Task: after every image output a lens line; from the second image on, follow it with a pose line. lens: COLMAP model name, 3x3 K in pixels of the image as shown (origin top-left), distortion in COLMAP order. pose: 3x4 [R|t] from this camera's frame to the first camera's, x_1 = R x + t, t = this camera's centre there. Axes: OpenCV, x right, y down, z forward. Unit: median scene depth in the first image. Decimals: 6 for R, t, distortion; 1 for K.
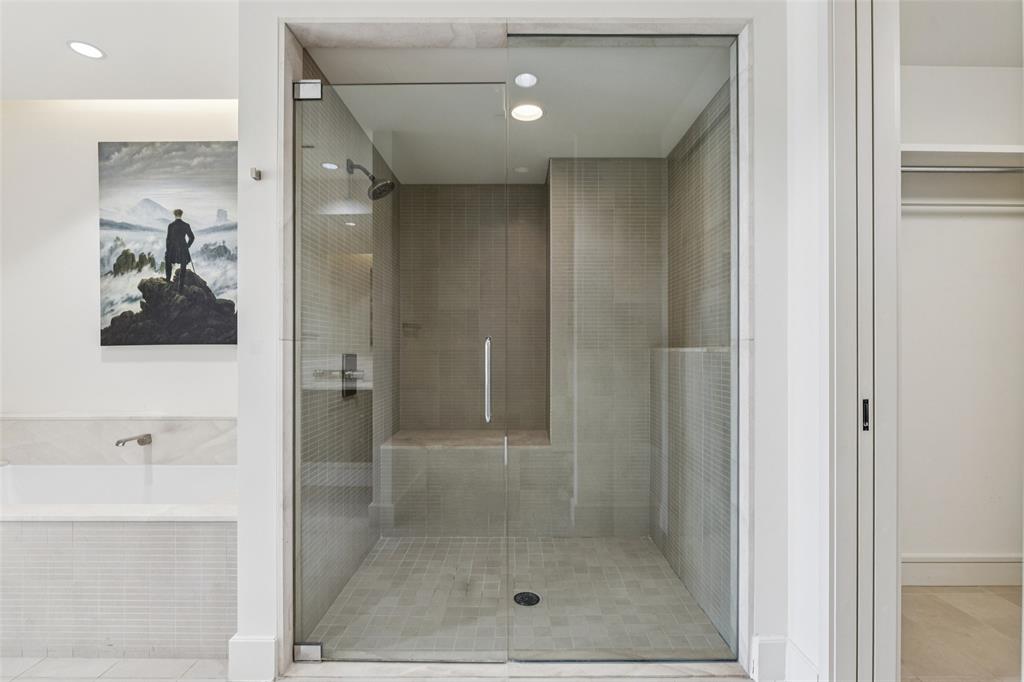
lens RADIAL K [[475.9, 0, 513.3], [0, 475.9, 351.0], [0, 0, 1]] dist [-0.001638, -0.000249]
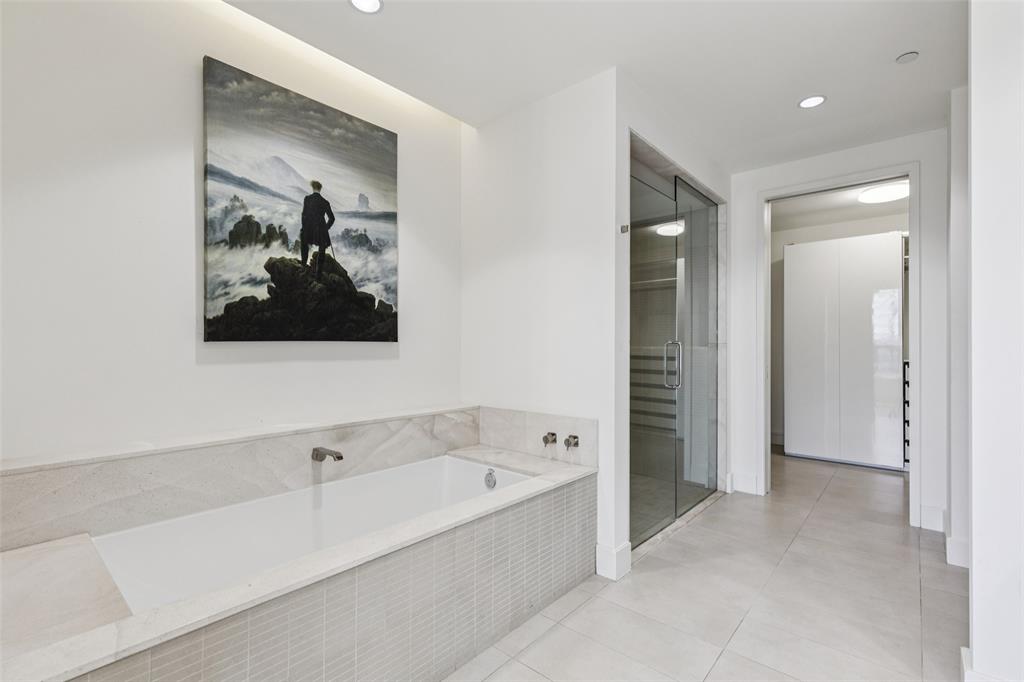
lens RADIAL K [[462.9, 0, 517.2], [0, 462.9, 347.6], [0, 0, 1]] dist [0.009383, -0.000126]
pose [[0.650361, 0.000829, 0.759625, -1.099130], [0.001408, 0.999996, -0.002297, 0.000484], [-0.759624, 0.002564, 0.650357, 0.191380]]
